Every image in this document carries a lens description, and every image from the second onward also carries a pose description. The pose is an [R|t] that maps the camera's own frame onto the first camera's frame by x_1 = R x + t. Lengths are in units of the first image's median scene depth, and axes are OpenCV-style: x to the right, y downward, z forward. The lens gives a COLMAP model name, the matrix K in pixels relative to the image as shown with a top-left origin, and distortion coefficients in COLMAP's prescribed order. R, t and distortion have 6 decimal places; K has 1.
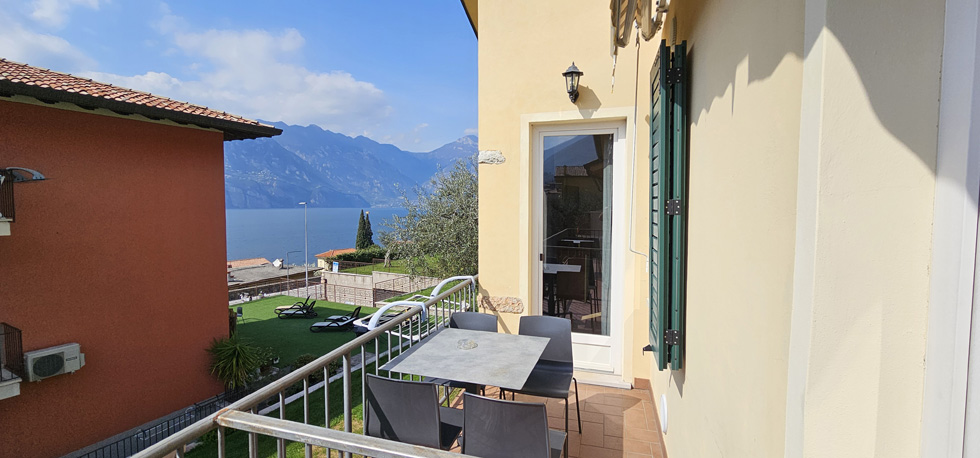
lens RADIAL K [[407.6, 0, 488.2], [0, 407.6, 226.0], [0, 0, 1]] dist [0.001442, 0.000122]
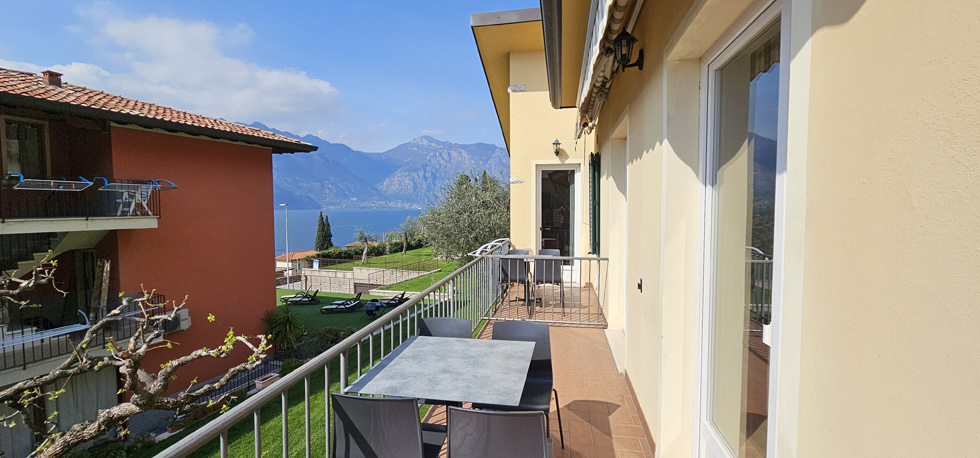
lens RADIAL K [[406.5, 0, 488.1], [0, 406.5, 230.8], [0, 0, 1]] dist [0.021006, -0.000036]
pose [[0.994377, -0.012729, 0.105133, -0.040000], [0.011671, 0.999875, 0.010673, 0.006909], [-0.105256, -0.009386, 0.994401, -0.115669]]
